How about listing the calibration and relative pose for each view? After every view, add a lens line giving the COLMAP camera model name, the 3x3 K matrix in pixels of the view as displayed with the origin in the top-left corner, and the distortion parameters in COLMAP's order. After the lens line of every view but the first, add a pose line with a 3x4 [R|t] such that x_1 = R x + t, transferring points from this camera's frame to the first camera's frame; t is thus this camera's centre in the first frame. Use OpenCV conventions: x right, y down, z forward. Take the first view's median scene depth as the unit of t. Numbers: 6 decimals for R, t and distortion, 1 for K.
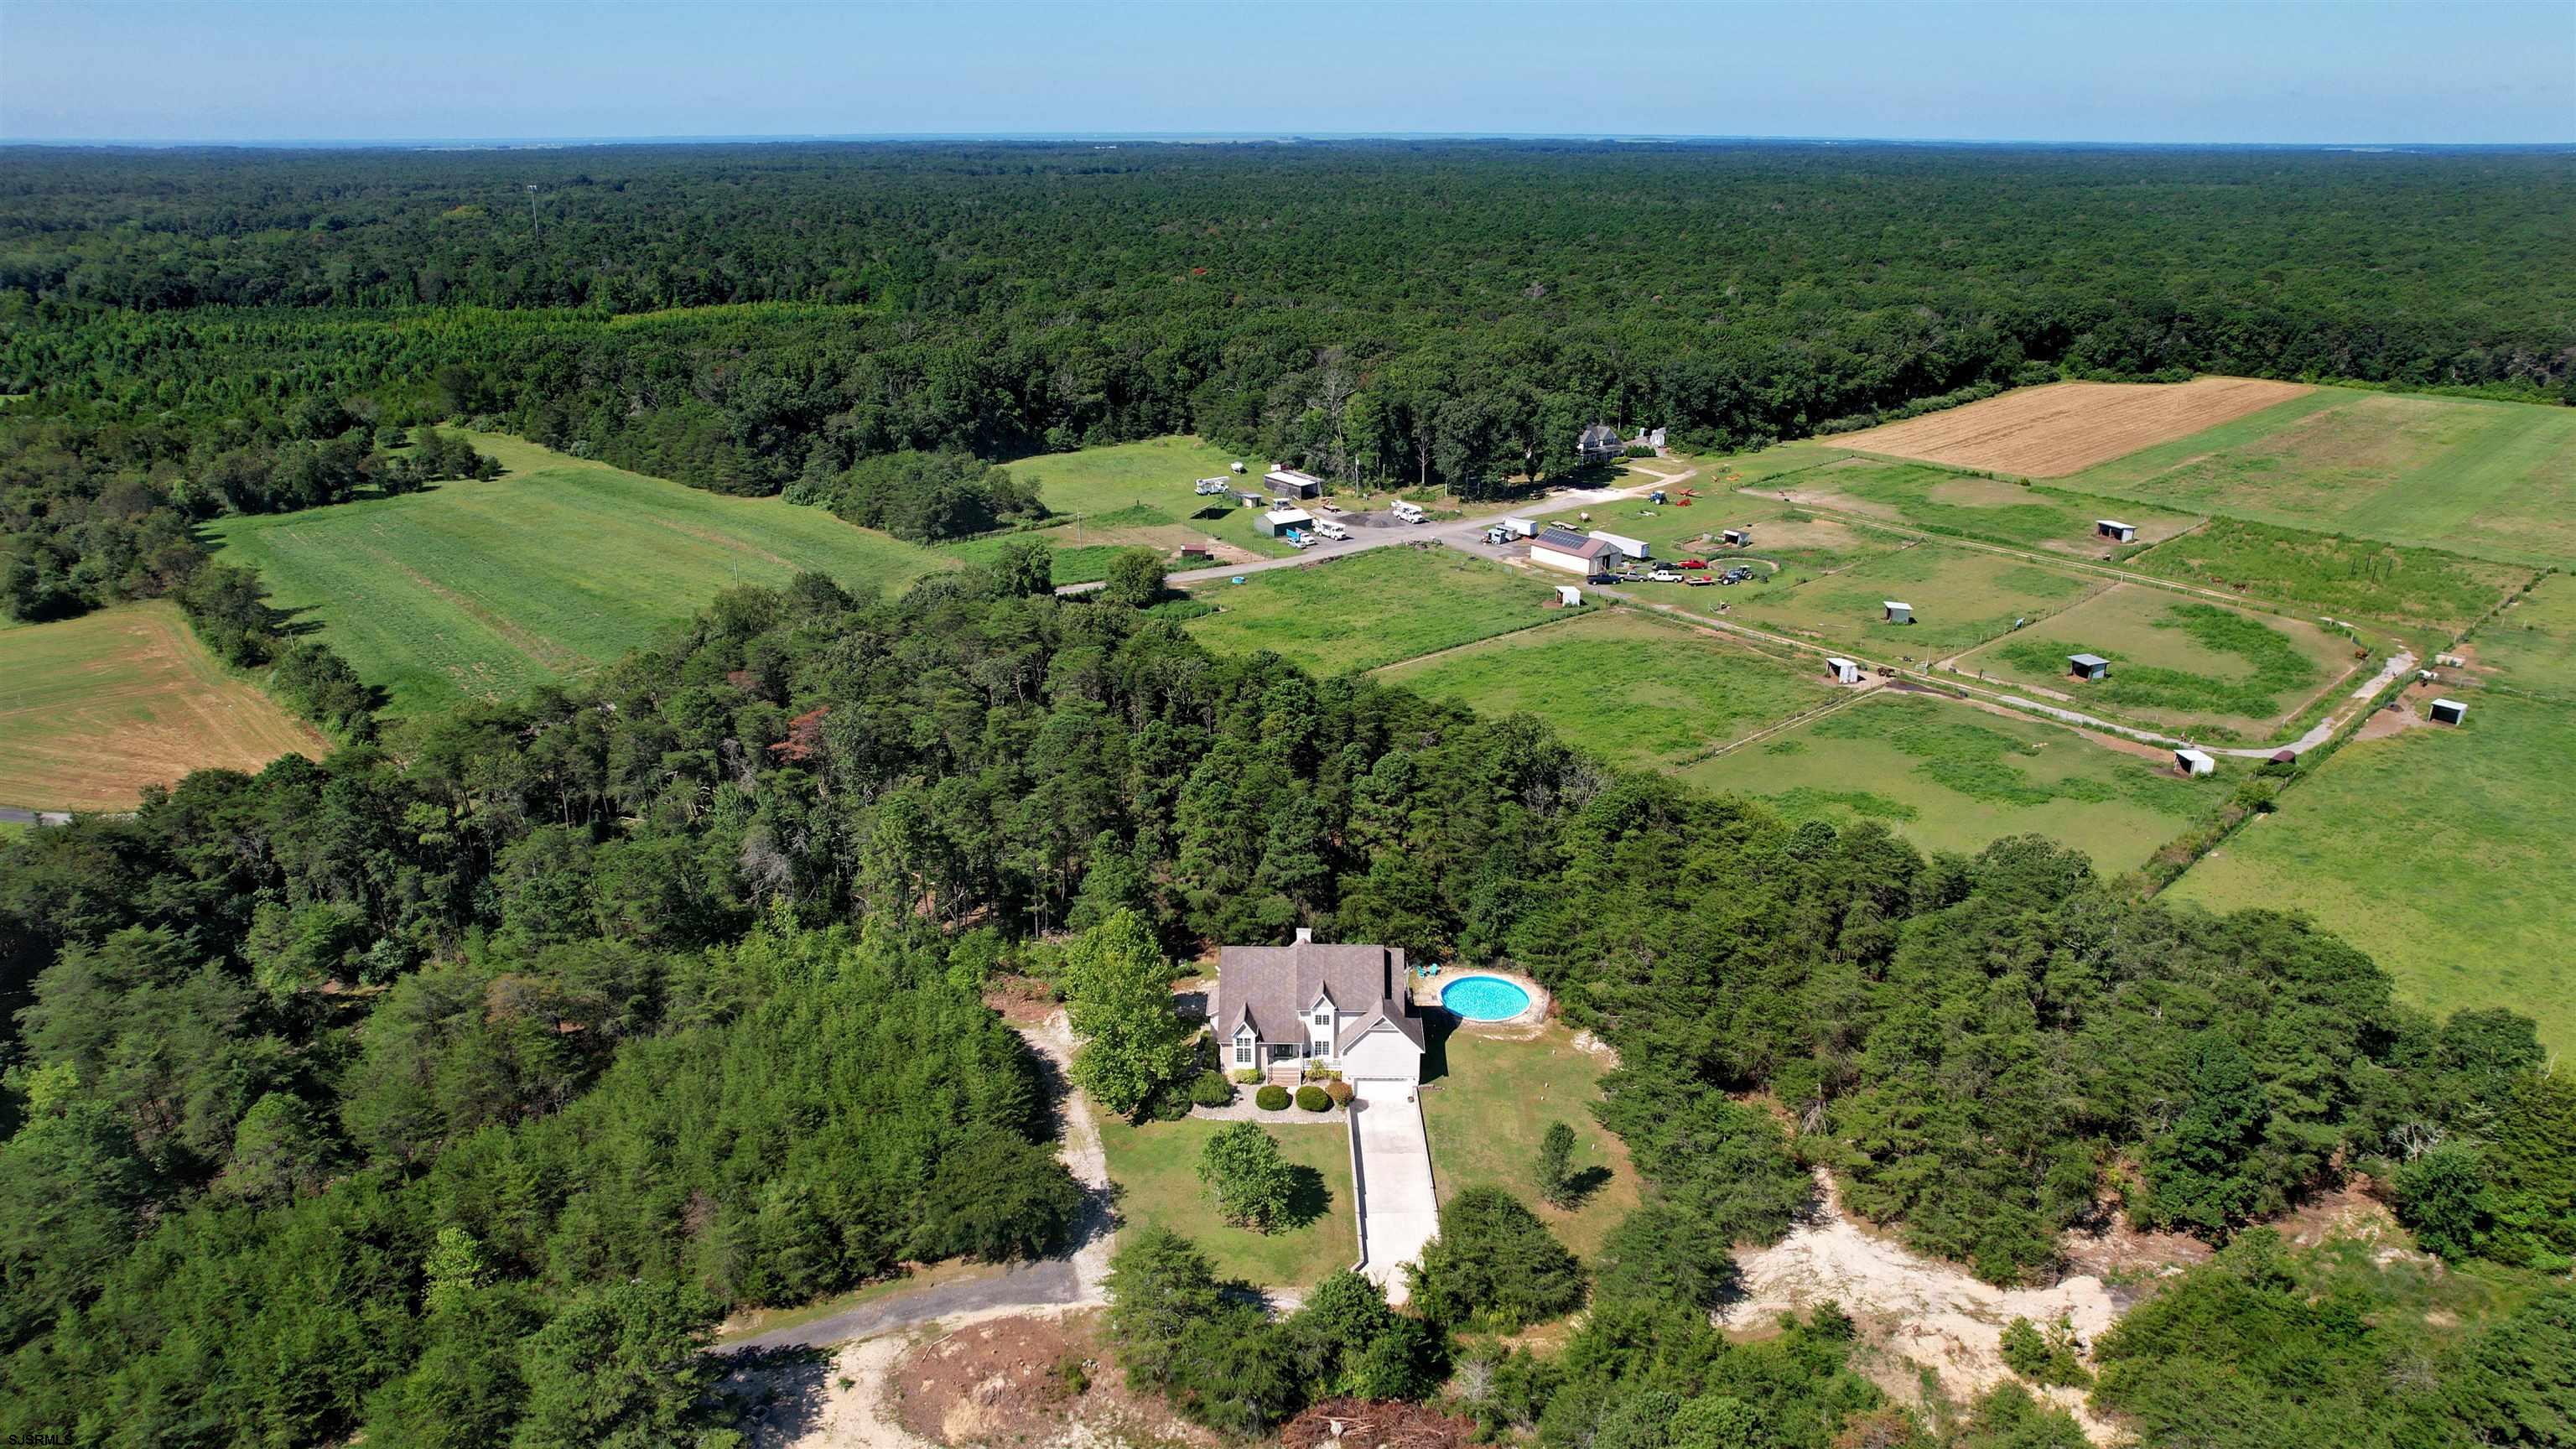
lens RADIAL K [[1648.3, 0, 1288.0], [0, 1648.3, 724.5], [0, 0, 1]] dist [-0.073645, 0.067863]
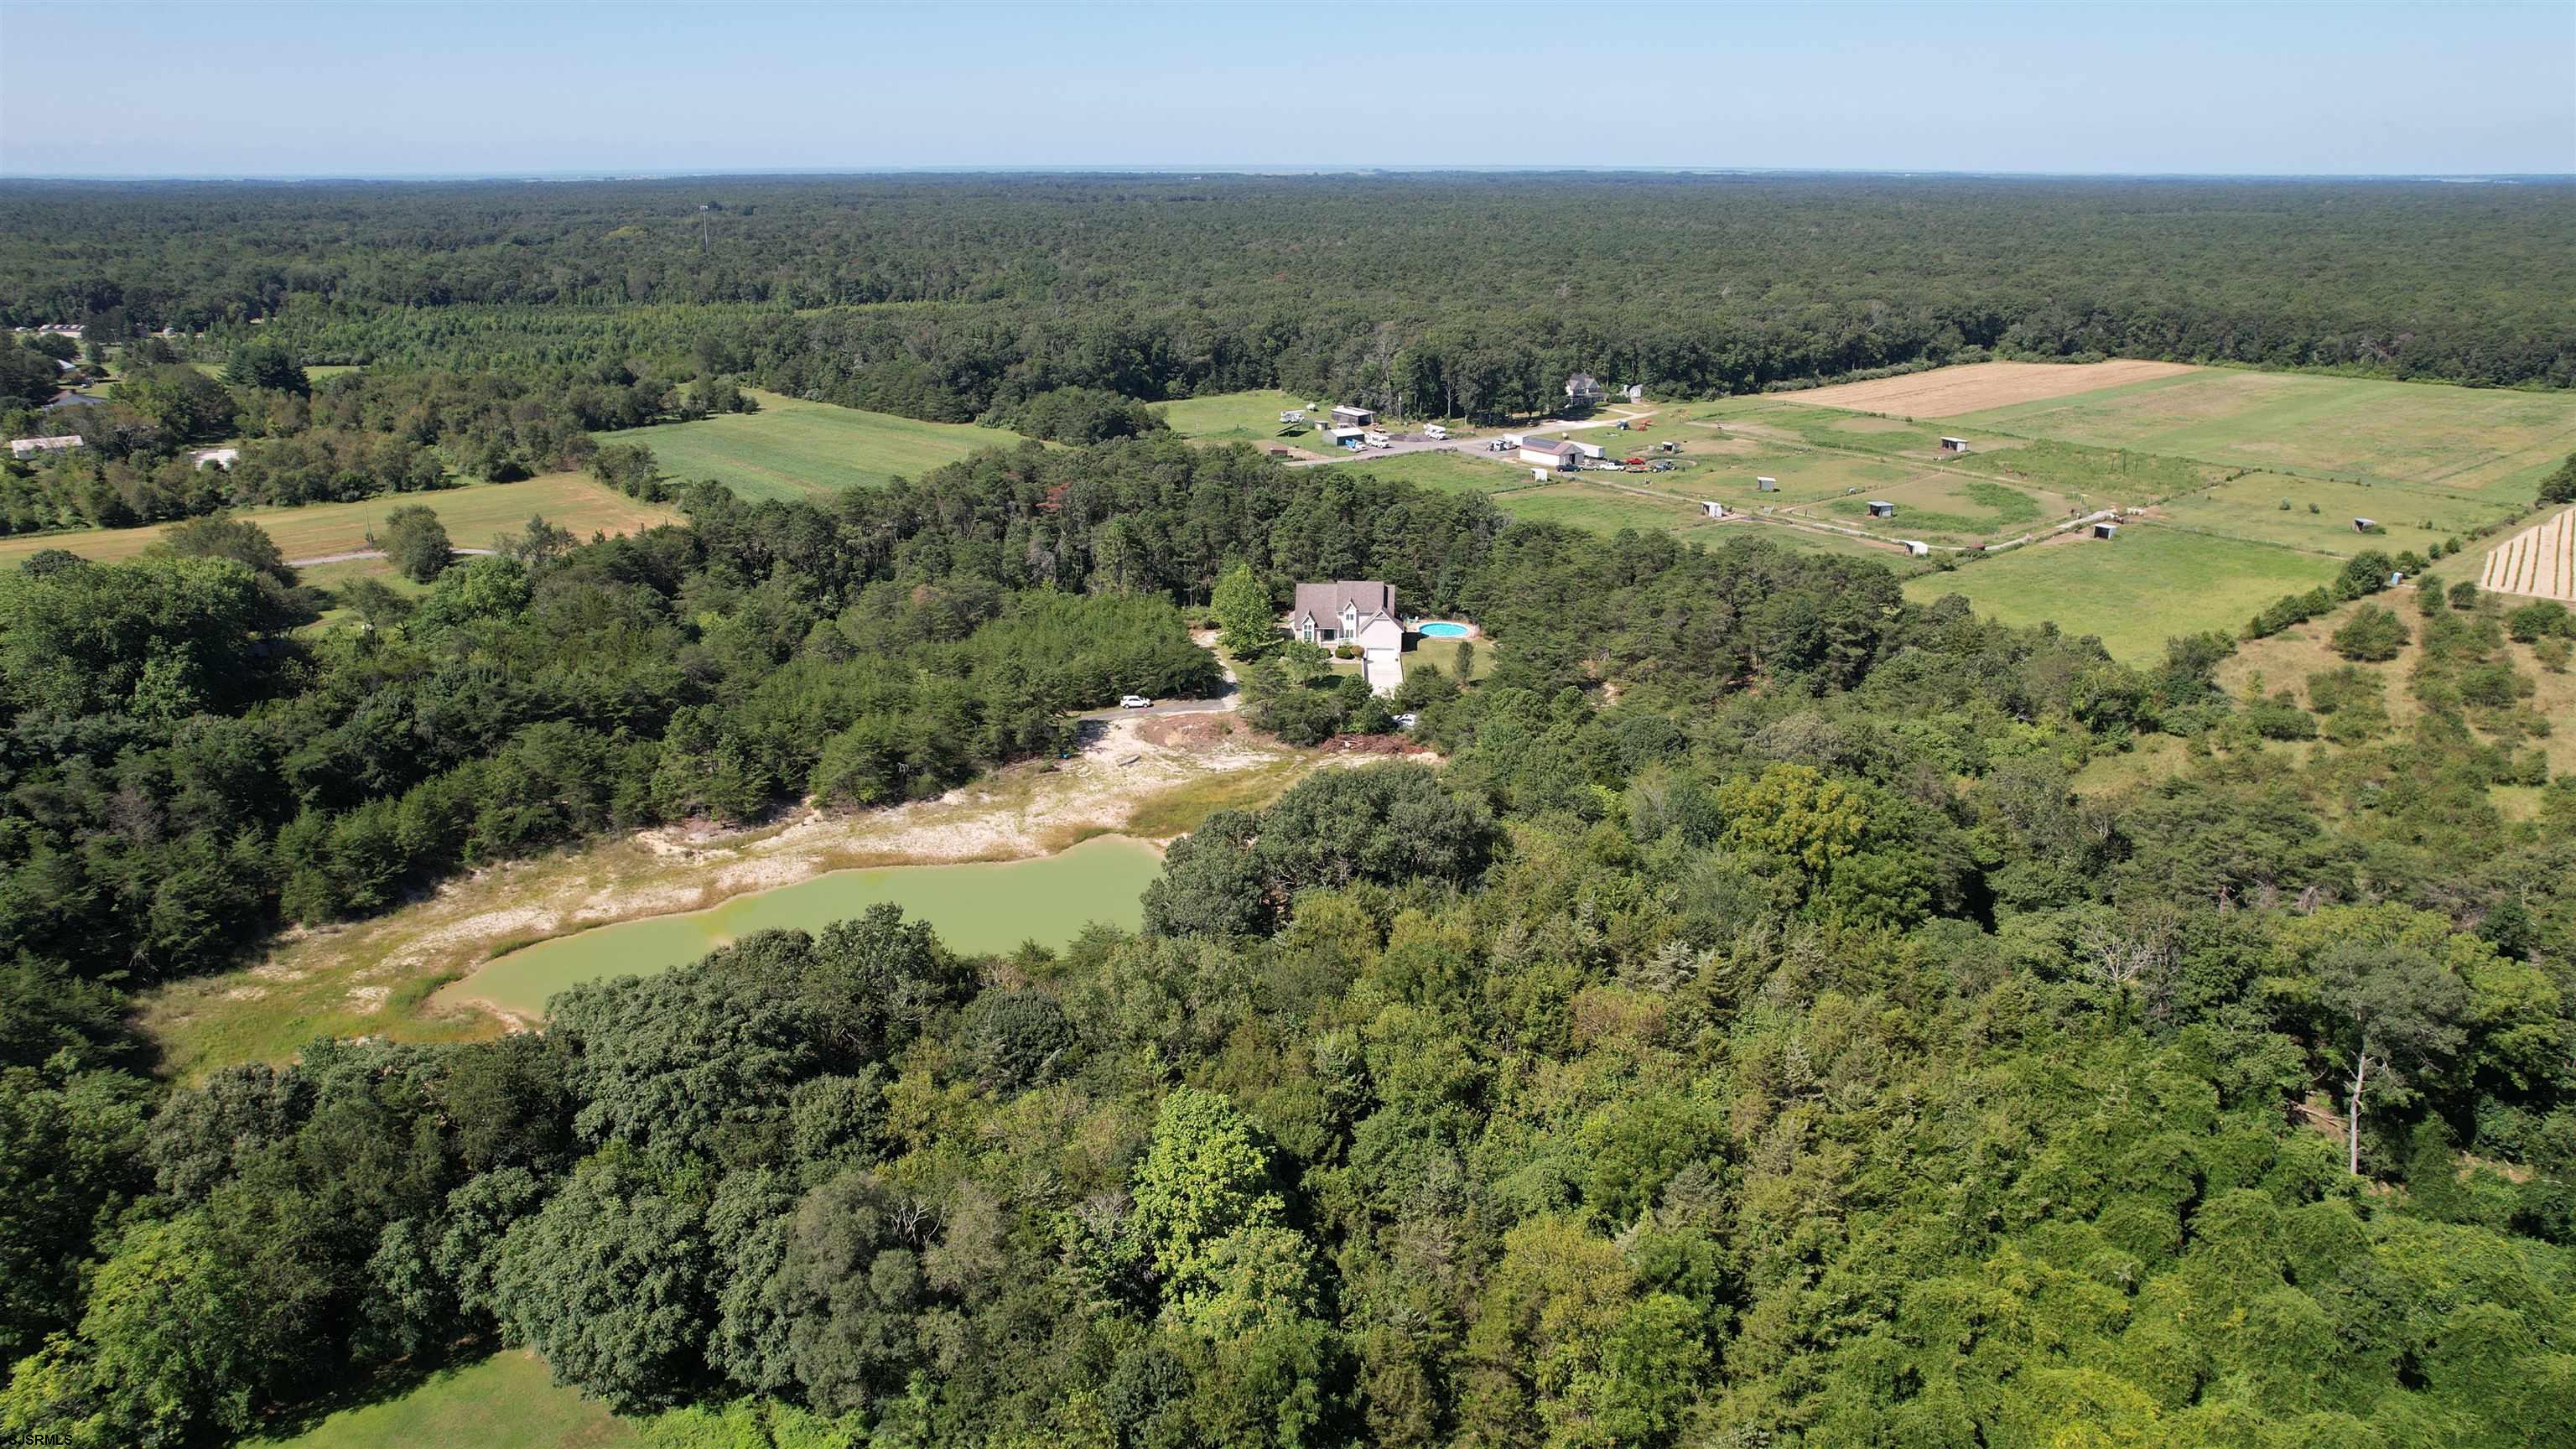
lens RADIAL K [[1651.8, 0, 1288.0], [0, 1651.8, 724.5], [0, 0, 1]] dist [-0.064096, 0.046076]
pose [[0.998906, 0.014010, -0.044612, 0.028036], [-0.014852, 0.999717, -0.018586, 0.263134], [0.044339, 0.019229, 0.998831, -0.687790]]
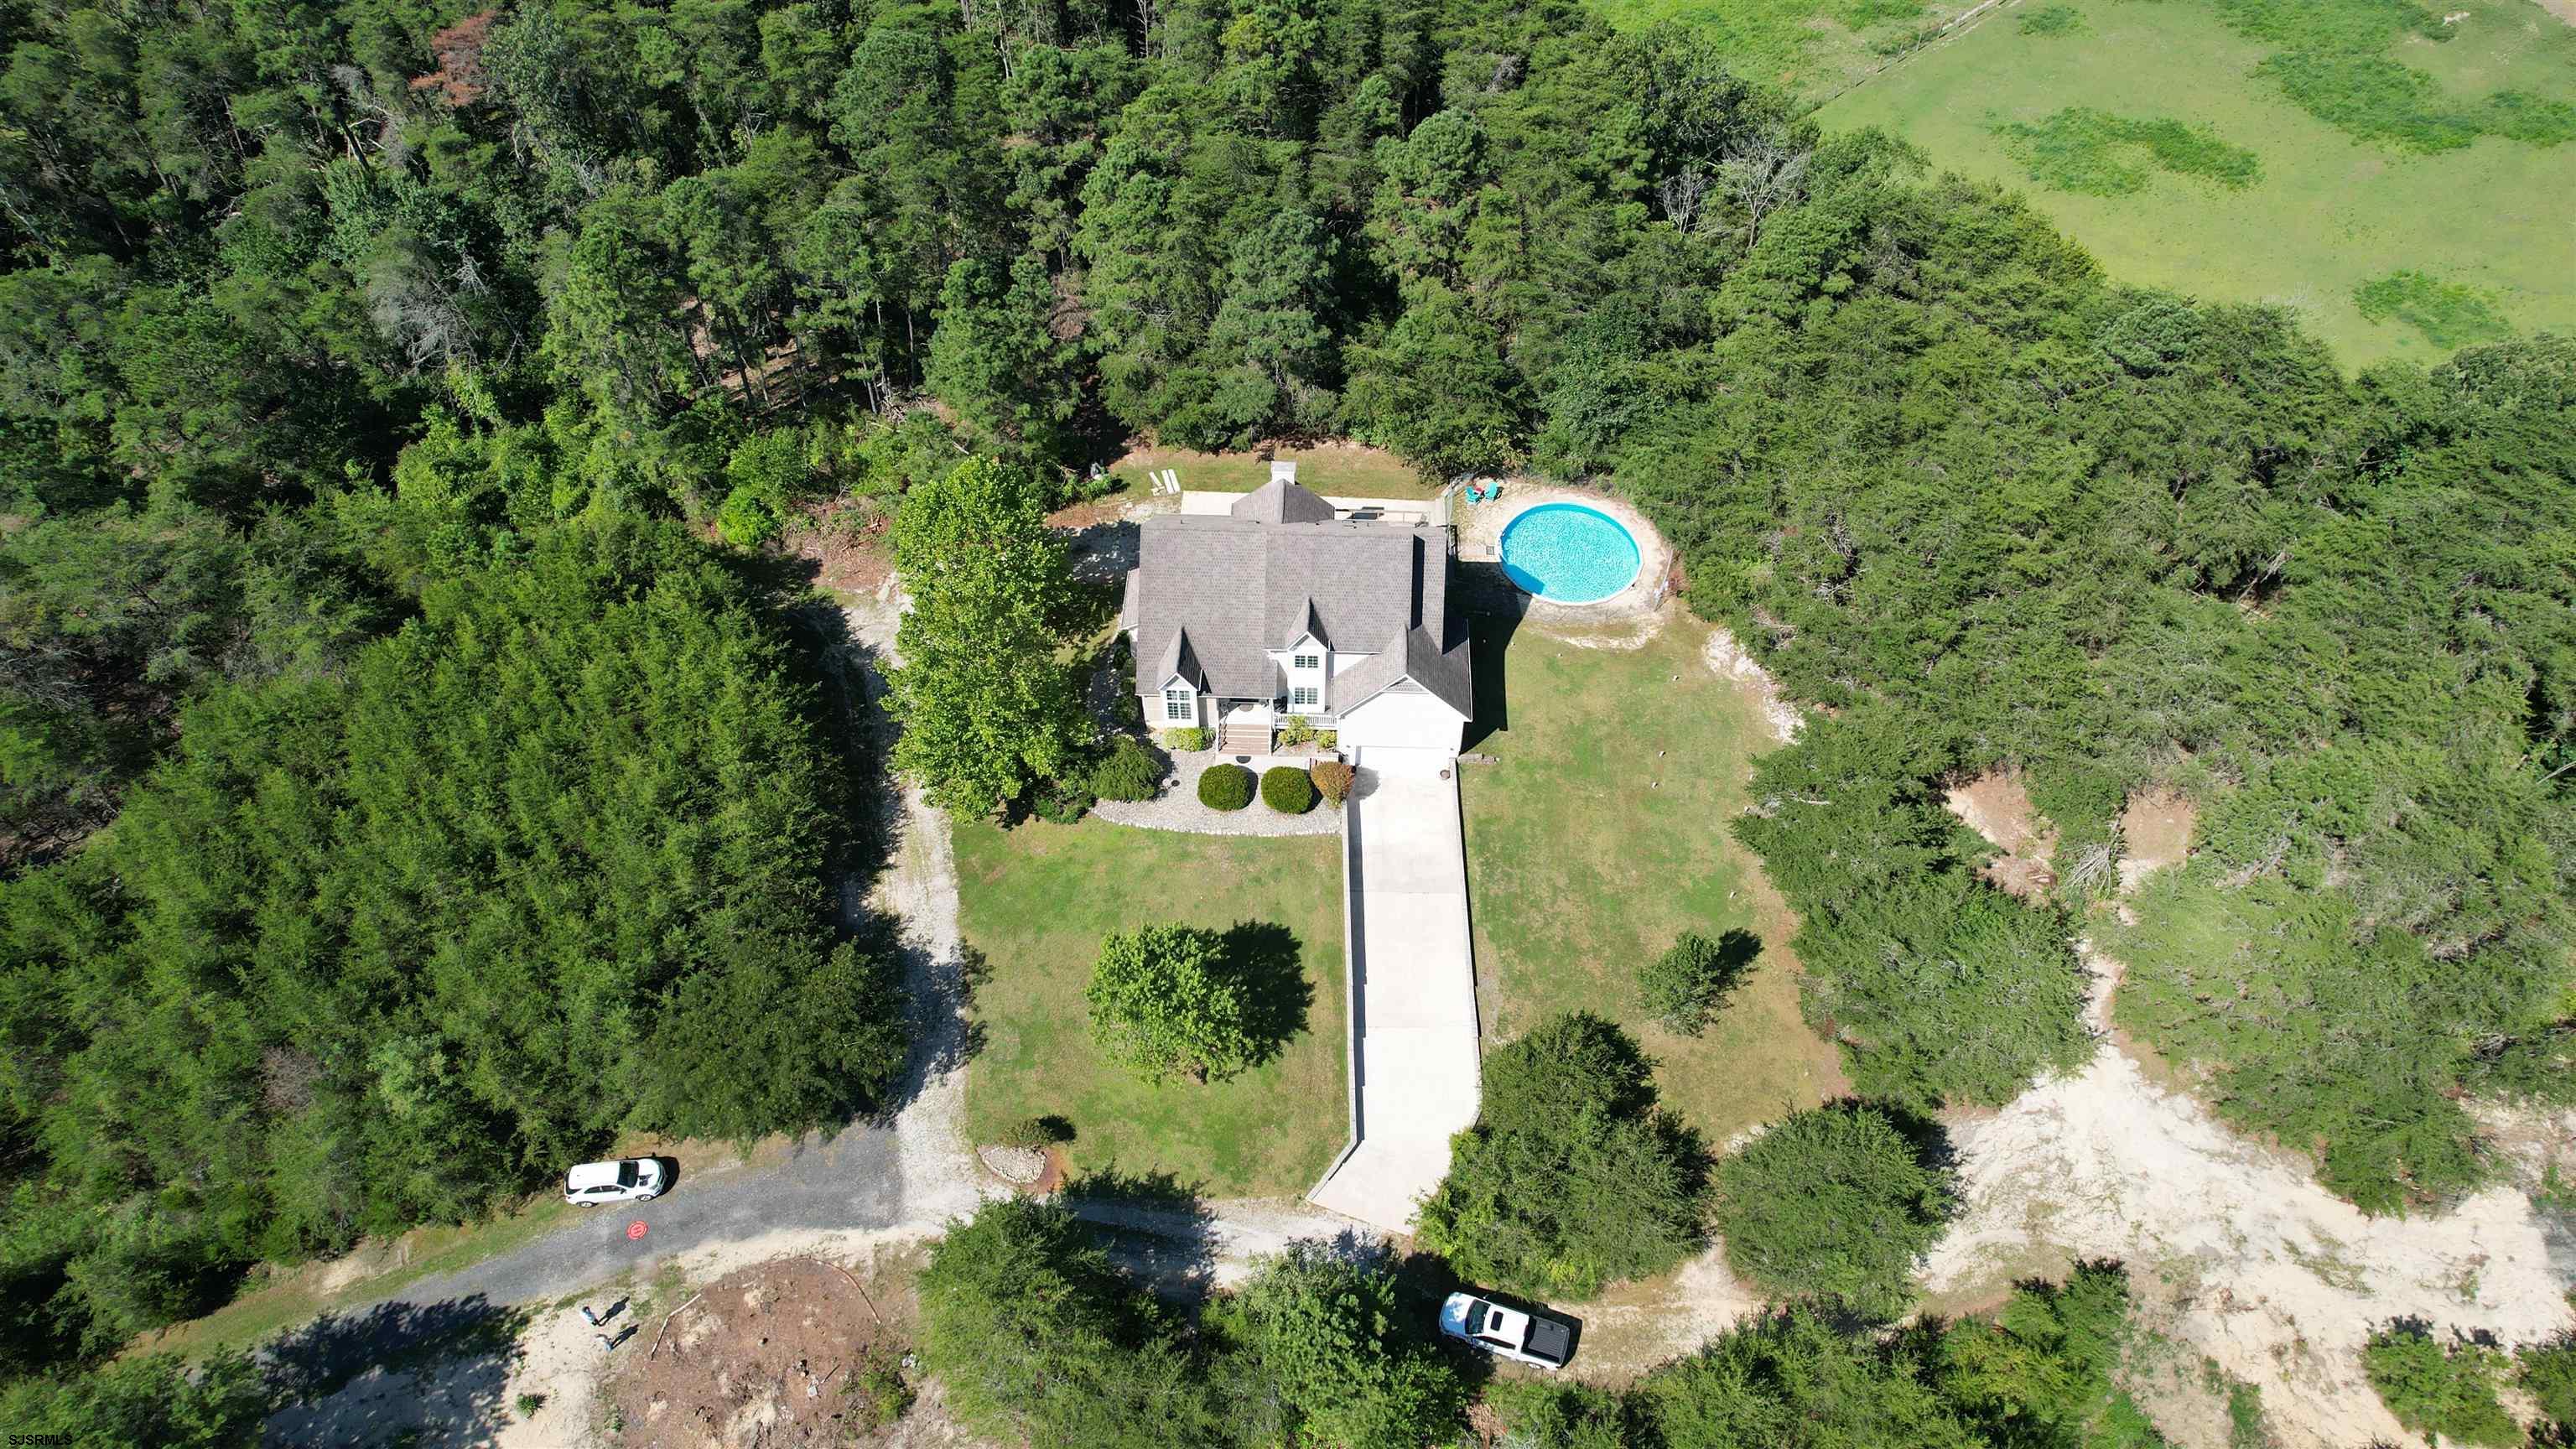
lens RADIAL K [[1648.3, 0, 1288.0], [0, 1648.3, 724.5], [0, 0, 1]] dist [-0.073645, 0.067863]
pose [[0.999810, 0.013709, -0.013856, 0.017657], [-0.004592, 0.856531, 0.516076, -0.089571], [0.018943, -0.515914, 0.856431, 0.361408]]
